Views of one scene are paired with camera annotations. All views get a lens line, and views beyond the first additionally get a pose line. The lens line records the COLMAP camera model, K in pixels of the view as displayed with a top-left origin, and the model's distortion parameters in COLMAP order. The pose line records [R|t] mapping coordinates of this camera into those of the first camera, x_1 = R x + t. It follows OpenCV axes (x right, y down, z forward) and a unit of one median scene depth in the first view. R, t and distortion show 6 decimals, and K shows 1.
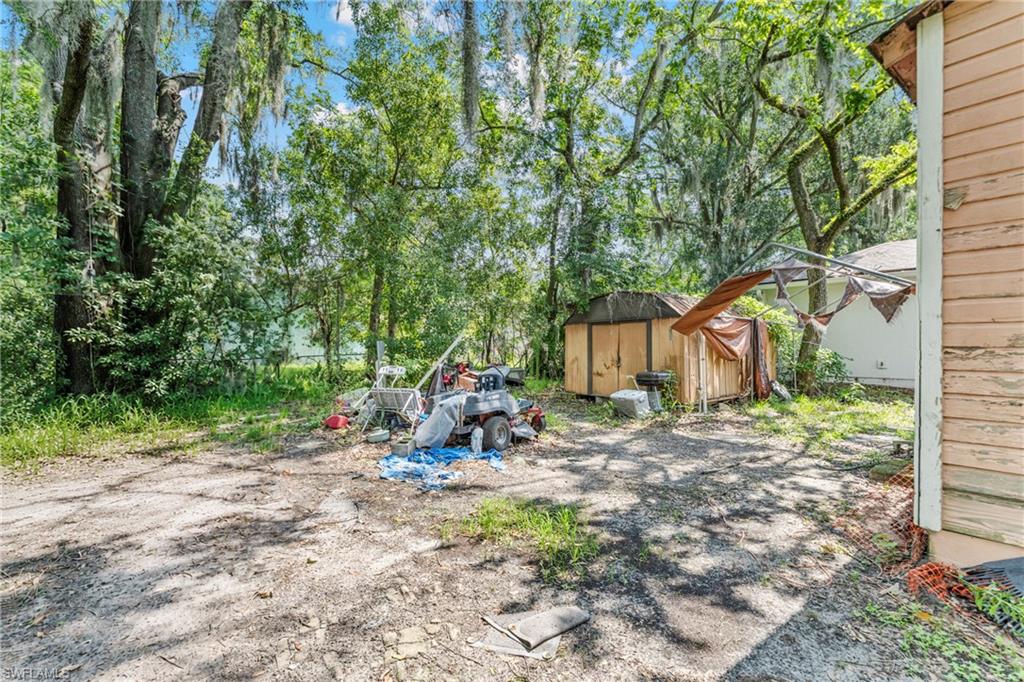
lens RADIAL K [[446.0, 0, 511.6], [0, 446.0, 344.4], [0, 0, 1]] dist [-0.000450, 0.000066]
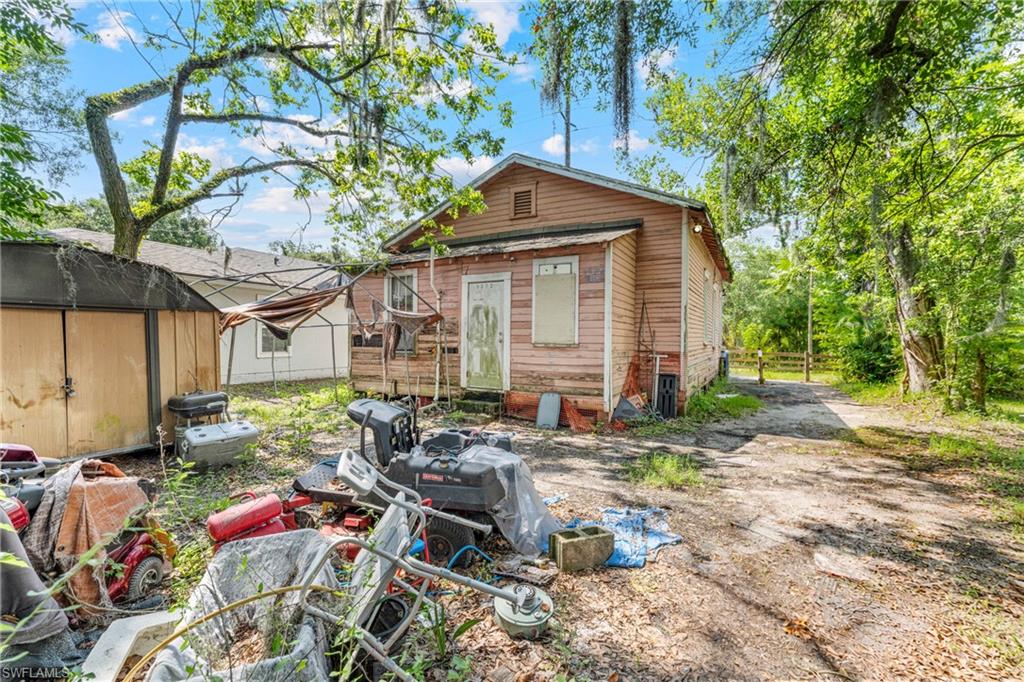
lens RADIAL K [[446.0, 0, 509.9], [0, 446.0, 343.6], [0, 0, 1]] dist [-0.000450, 0.000066]
pose [[-0.393751, -0.004866, 0.919204, -1.115176], [-0.004132, 0.999985, 0.003523, -0.039884], [-0.919208, -0.002411, -0.393765, 2.002378]]
